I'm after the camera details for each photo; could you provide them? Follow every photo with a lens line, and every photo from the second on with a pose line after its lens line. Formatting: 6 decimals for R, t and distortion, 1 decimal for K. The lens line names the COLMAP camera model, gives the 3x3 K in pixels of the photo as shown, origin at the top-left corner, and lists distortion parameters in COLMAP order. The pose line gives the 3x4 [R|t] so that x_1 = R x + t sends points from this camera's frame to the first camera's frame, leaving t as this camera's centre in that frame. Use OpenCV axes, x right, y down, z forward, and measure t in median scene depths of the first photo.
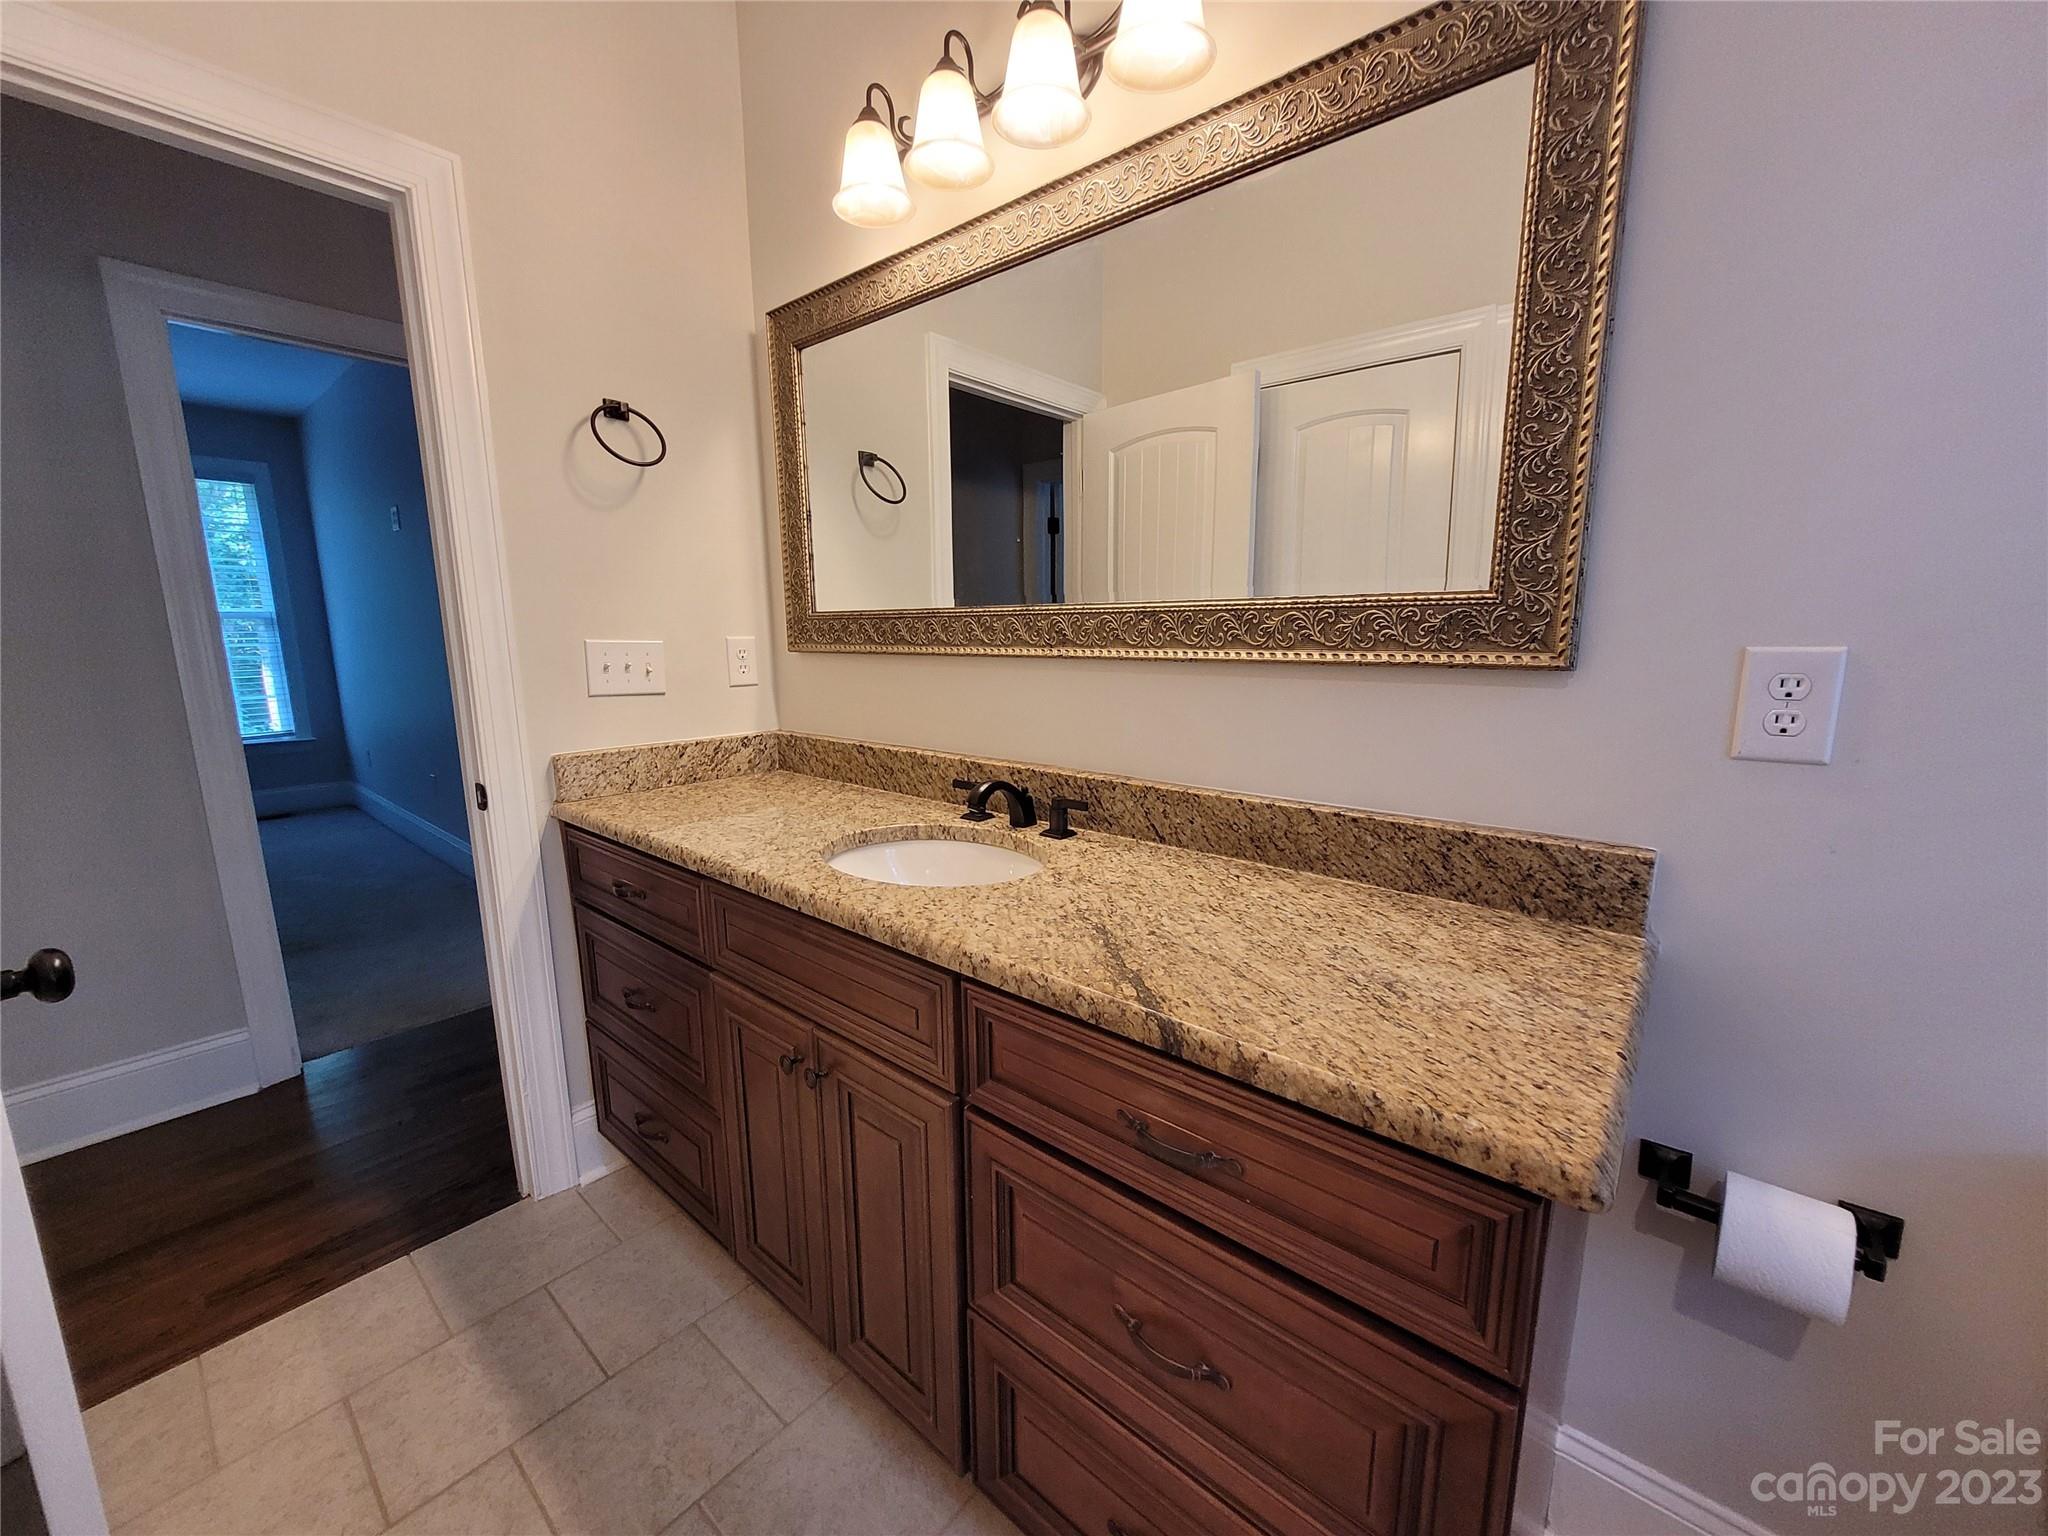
lens RADIAL K [[802.6, 0, 1032.3], [0, 802.6, 774.9], [0, 0, 1]] dist [-0.004011, 0.000263]
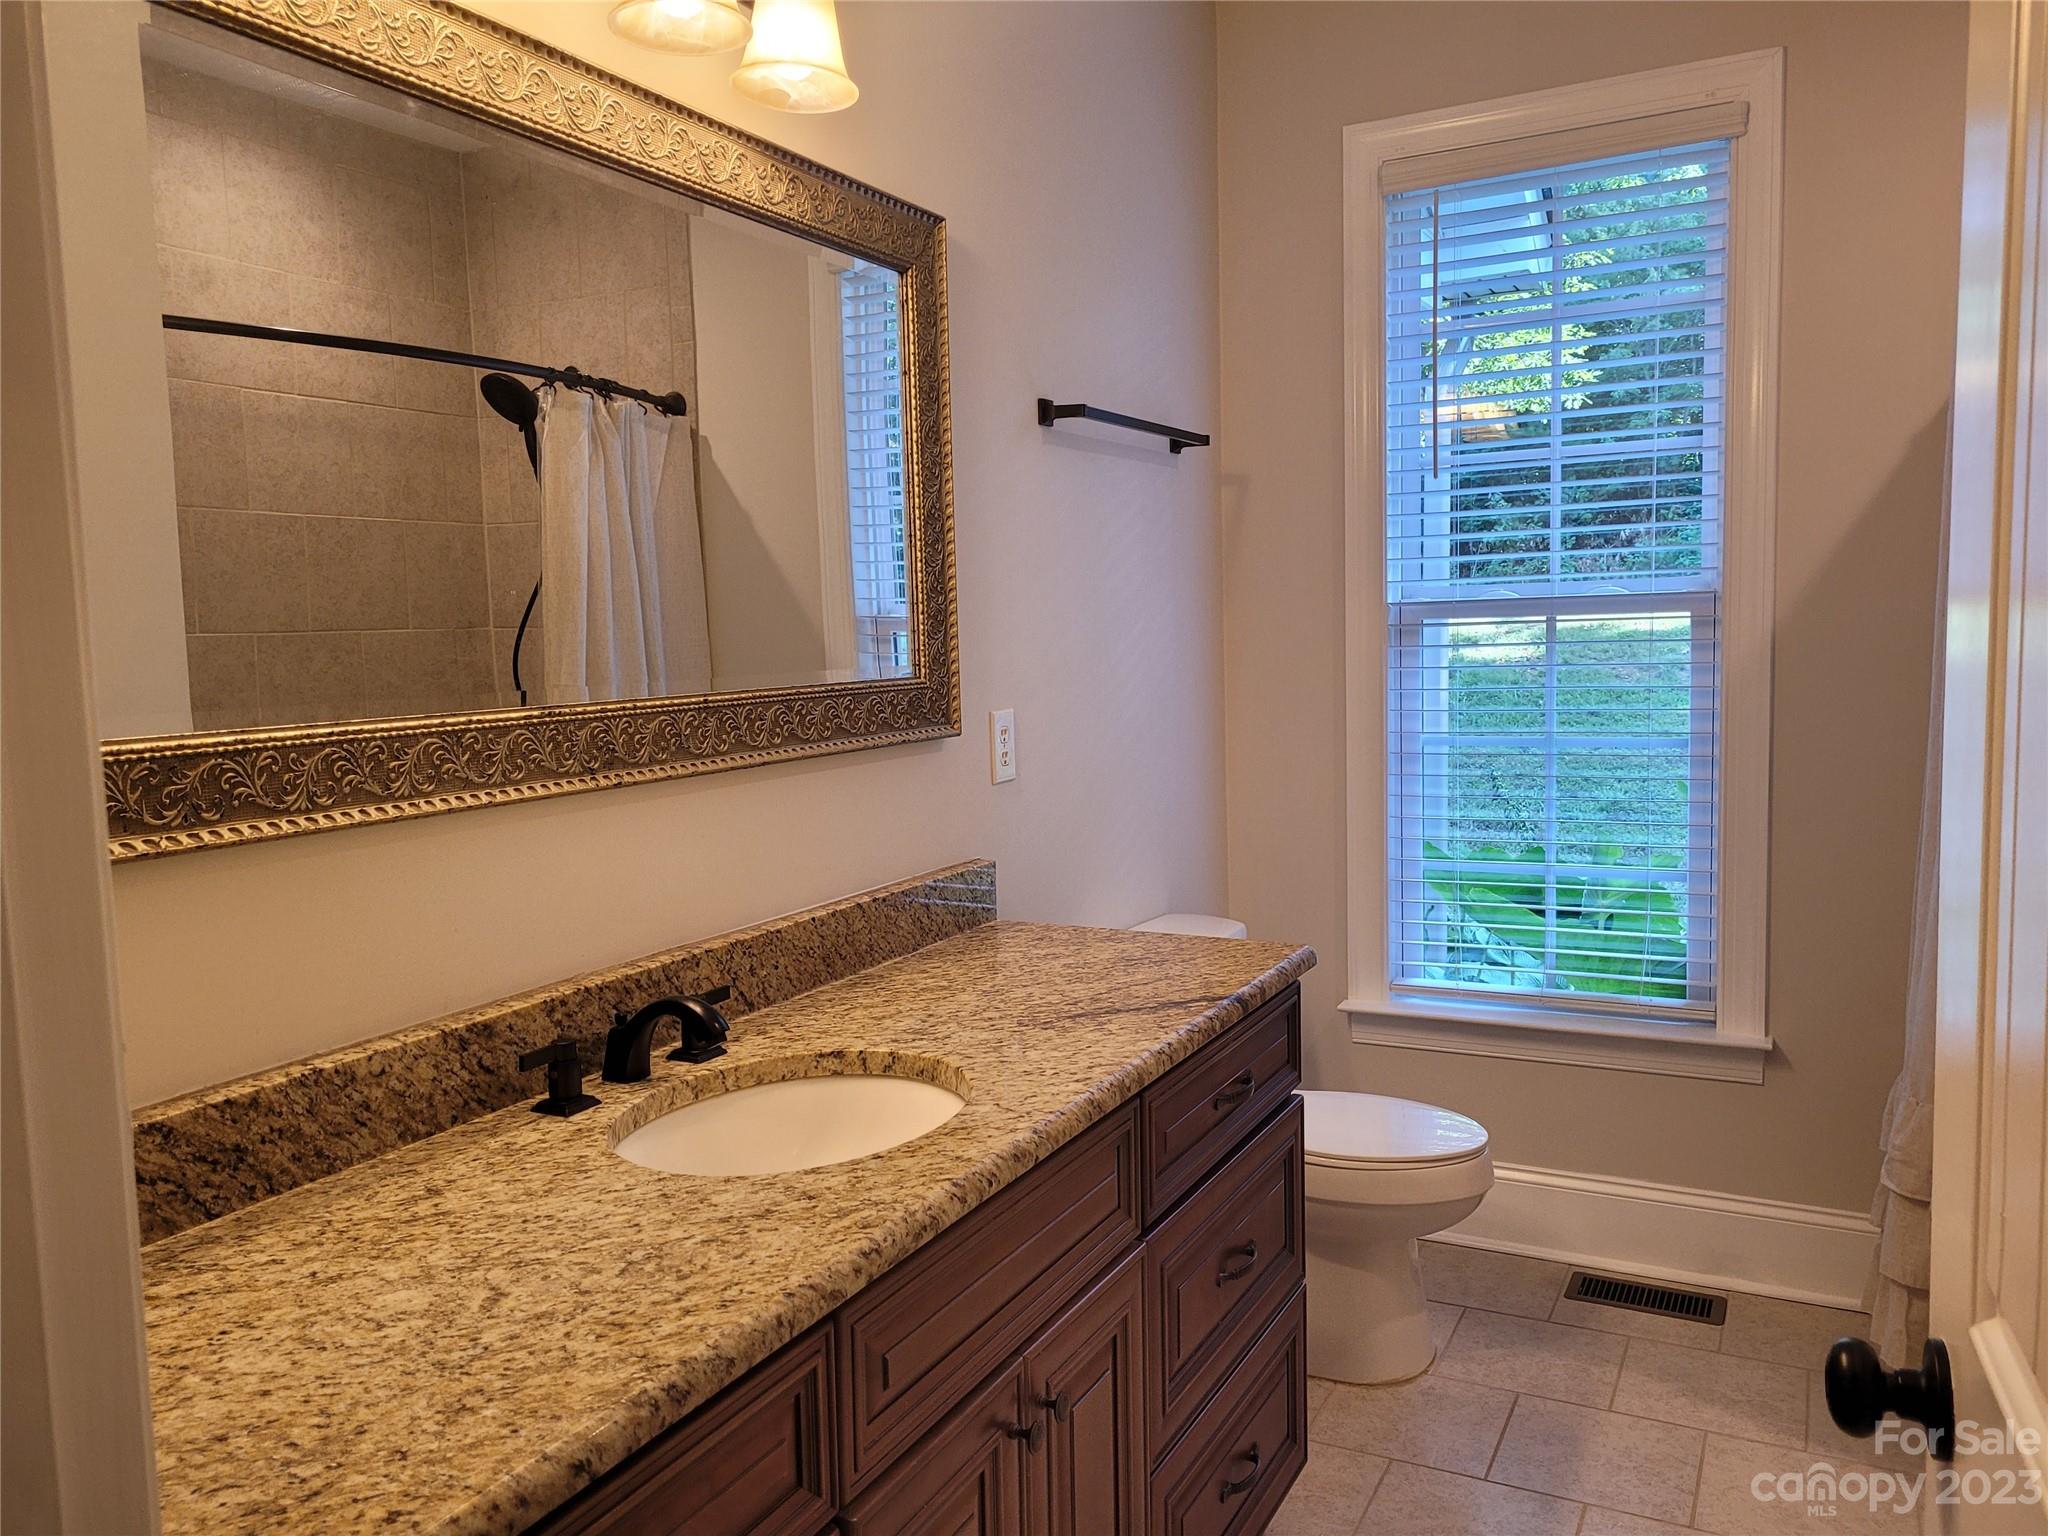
lens RADIAL K [[1538.8, 0, 1026.7], [0, 1538.8, 762.9], [0, 0, 1]] dist [0.045546, -0.035410]
pose [[-0.223683, -0.078399, 0.971504, -1.405289], [0.200685, 0.971697, 0.124621, -0.295139], [-0.953777, 0.222842, -0.201619, 1.106248]]
